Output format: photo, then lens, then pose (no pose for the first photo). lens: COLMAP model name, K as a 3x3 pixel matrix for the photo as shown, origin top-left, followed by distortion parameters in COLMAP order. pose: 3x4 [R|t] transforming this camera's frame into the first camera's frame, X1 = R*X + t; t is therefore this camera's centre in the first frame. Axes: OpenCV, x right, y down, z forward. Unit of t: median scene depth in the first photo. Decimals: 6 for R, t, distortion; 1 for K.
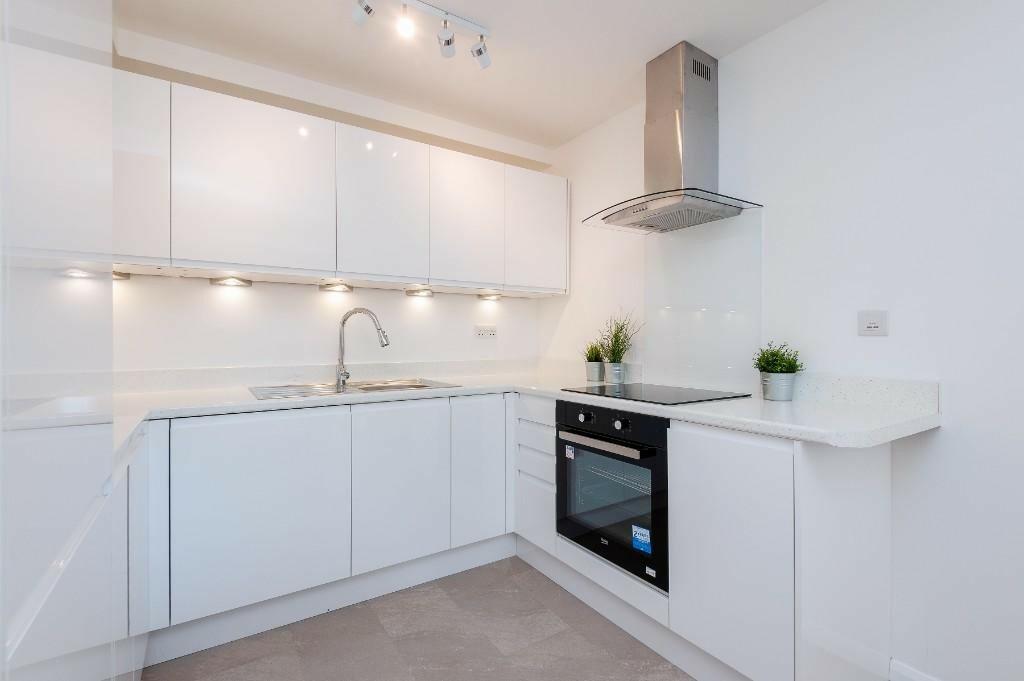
lens RADIAL K [[478.4, 0, 508.4], [0, 478.4, 343.6], [0, 0, 1]] dist [0.004351, -0.006416]
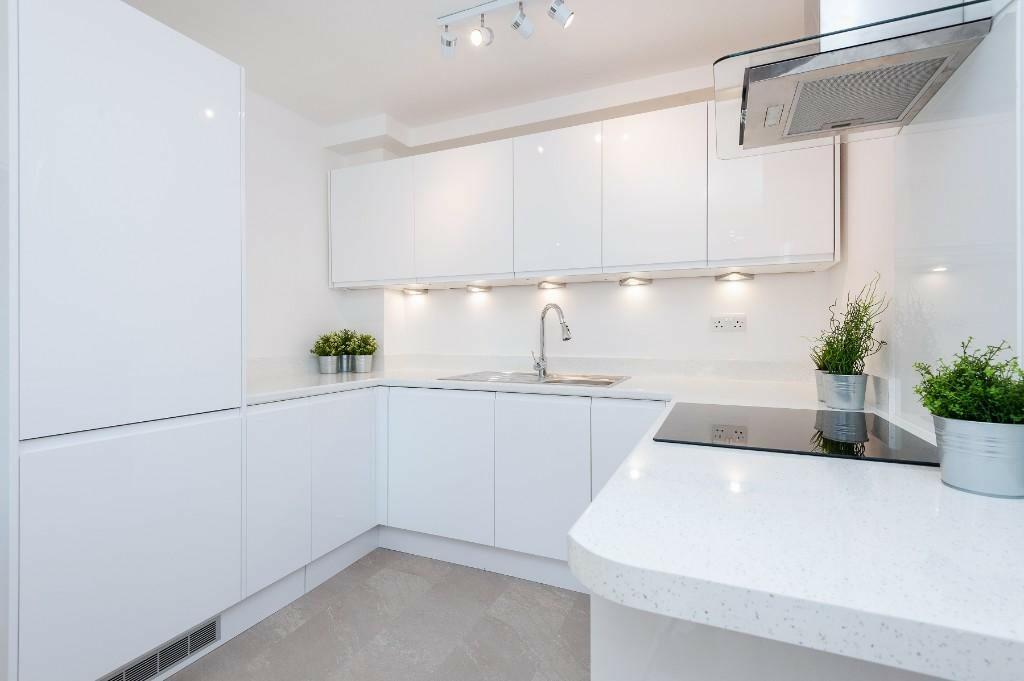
lens RADIAL K [[478.4, 0, 497.7], [0, 478.4, 333.6], [0, 0, 1]] dist [0.004351, -0.006416]
pose [[0.515840, -0.000721, -0.856685, 0.506426], [-0.005594, 0.999975, -0.004209, -0.002809], [0.856667, 0.006964, 0.515823, 0.347356]]
